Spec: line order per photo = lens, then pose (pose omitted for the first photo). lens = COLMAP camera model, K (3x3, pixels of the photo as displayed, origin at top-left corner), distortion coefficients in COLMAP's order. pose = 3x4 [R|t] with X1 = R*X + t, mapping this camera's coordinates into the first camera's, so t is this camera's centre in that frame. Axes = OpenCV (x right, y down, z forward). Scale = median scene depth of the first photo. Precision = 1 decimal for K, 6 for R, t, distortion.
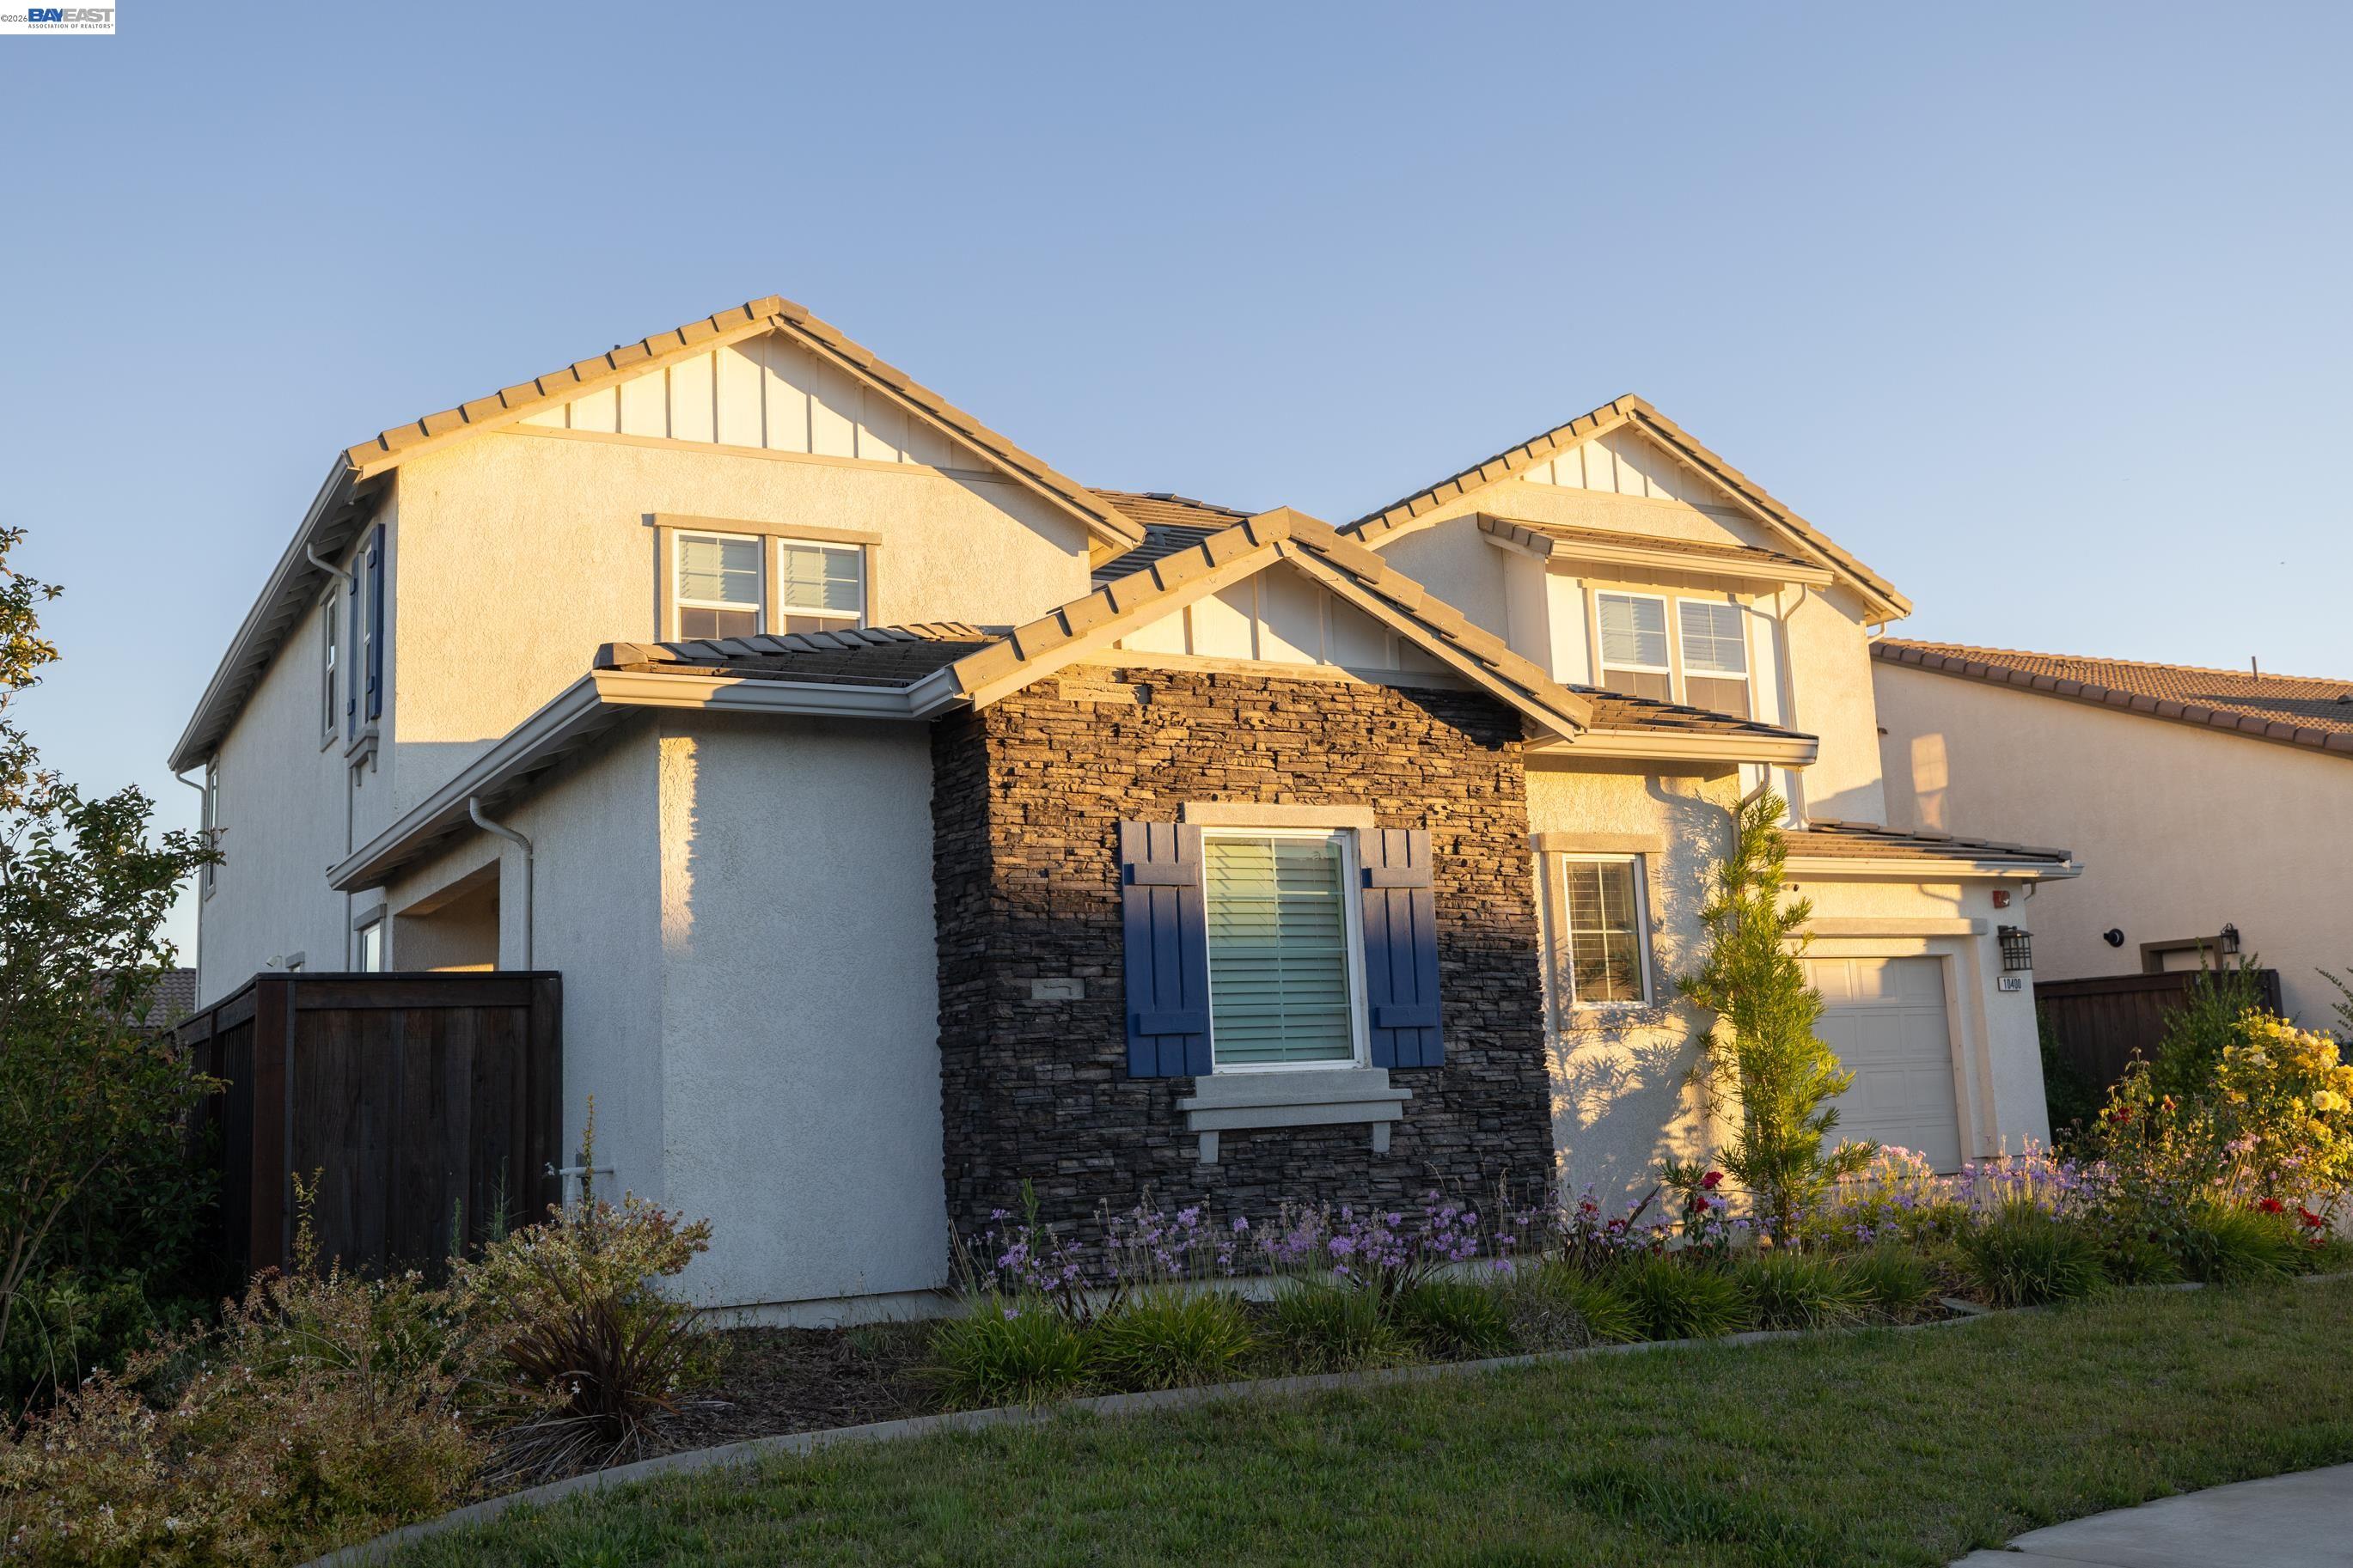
lens RADIAL K [[1928.5, 0, 1129.5], [0, 1928.5, 784.5], [0, 0, 1]] dist [0.005936, -0.001034]
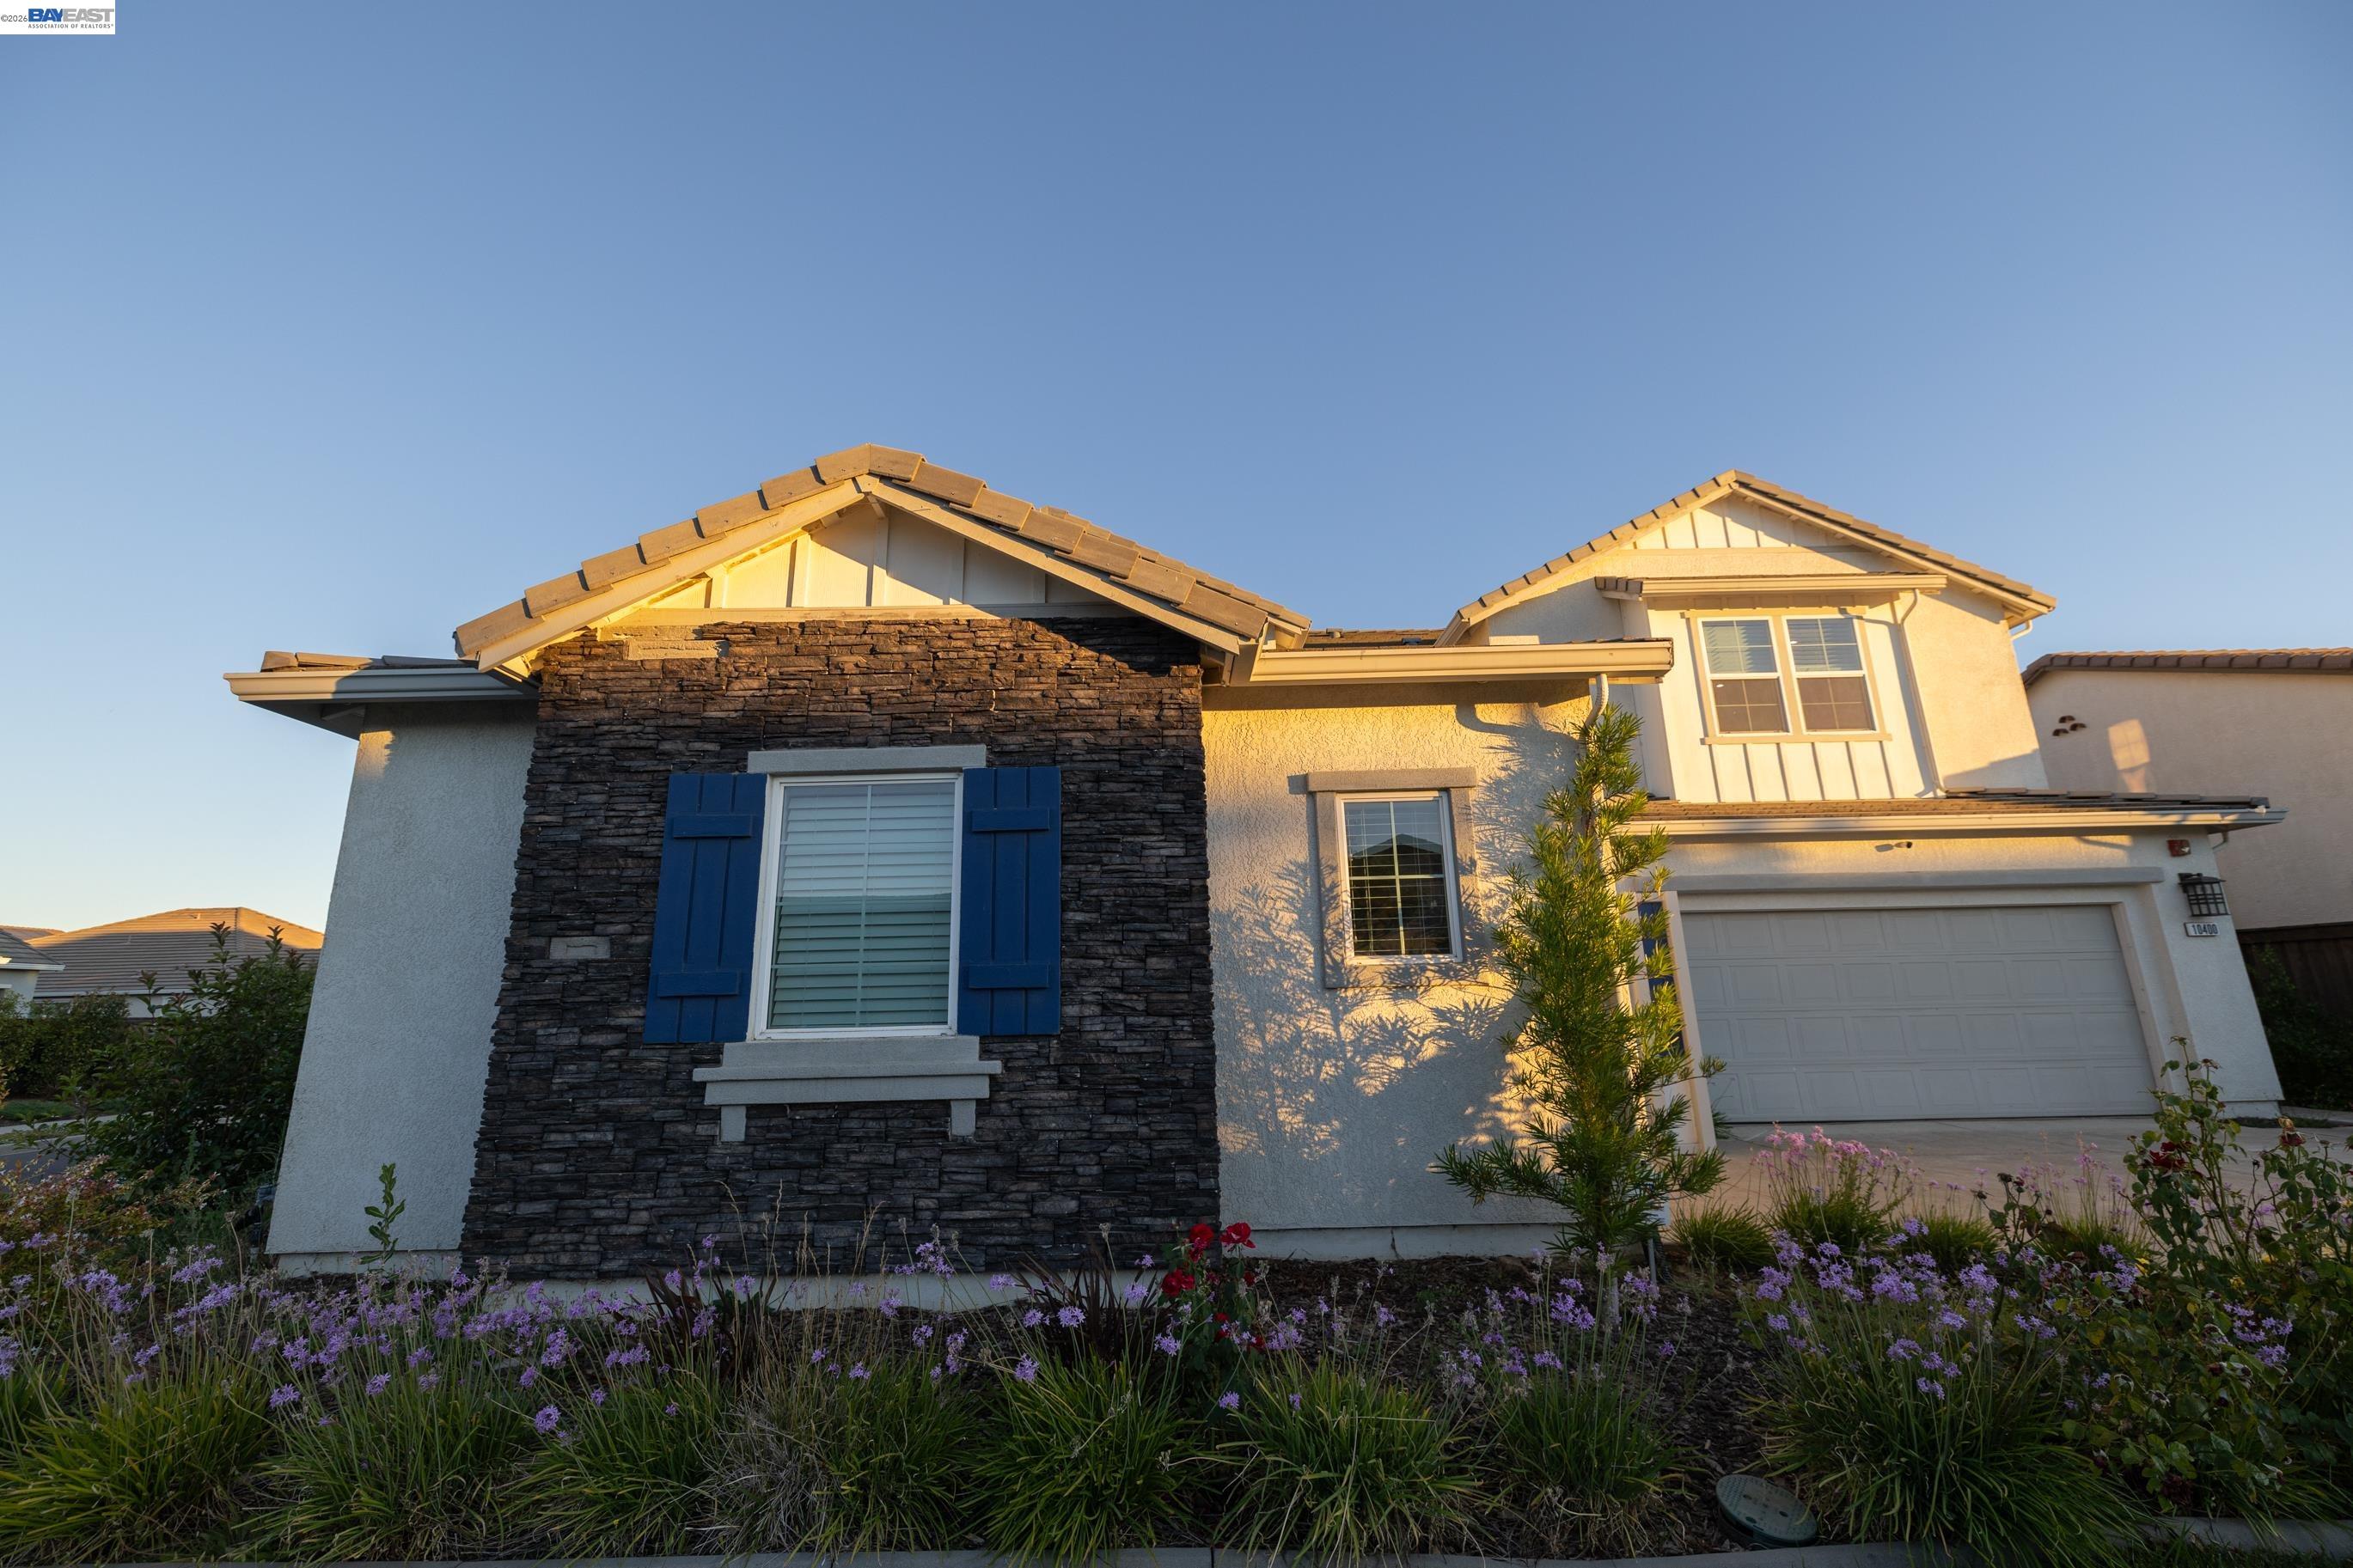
lens RADIAL K [[928.8, 0, 1175.6], [0, 928.8, 775.9], [0, 0, 1]] dist [0.001119, 0.000580]
pose [[0.894069, -0.087076, -0.439384, 0.392632], [0.055723, 0.994925, -0.083785, 0.067205], [0.444449, 0.050425, 0.894384, 0.630694]]
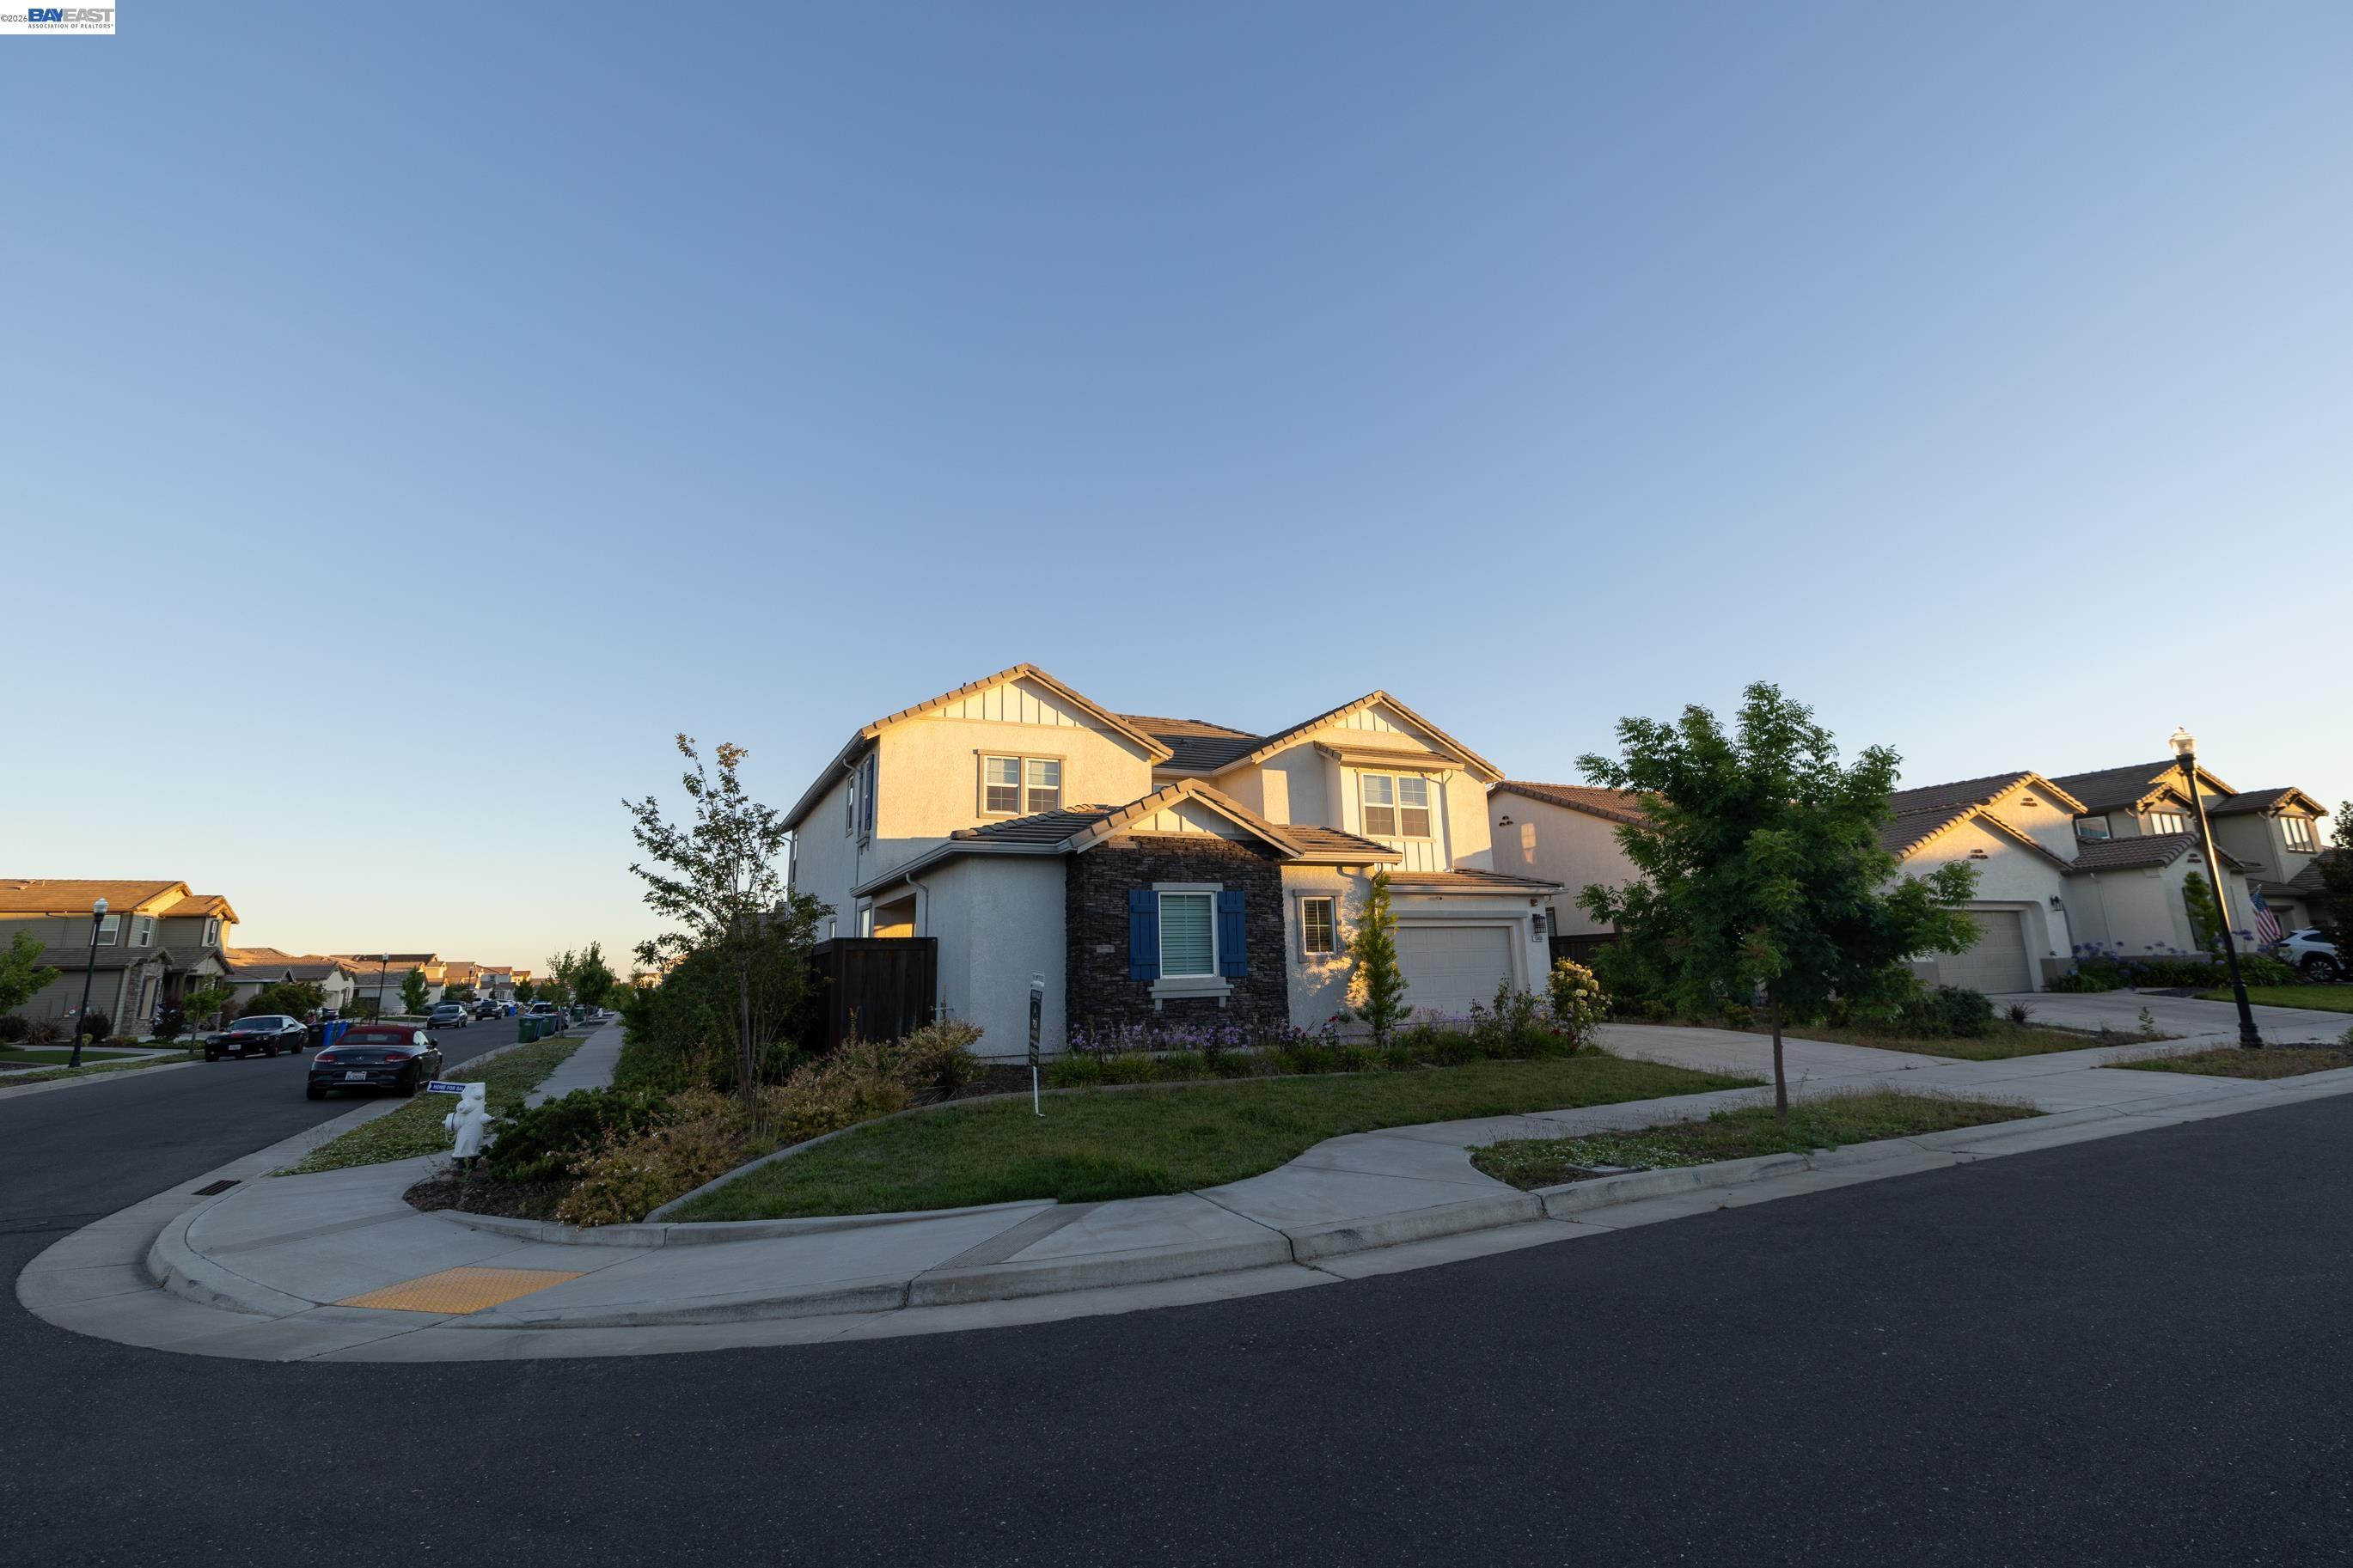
lens RADIAL K [[928.8, 0, 1175.6], [0, 928.8, 775.9], [0, 0, 1]] dist [0.001119, 0.000580]
pose [[0.999168, 0.007060, -0.040159, 0.108639], [-0.009010, 0.998778, -0.048585, -0.077230], [0.039767, 0.048907, 0.998011, -0.360342]]
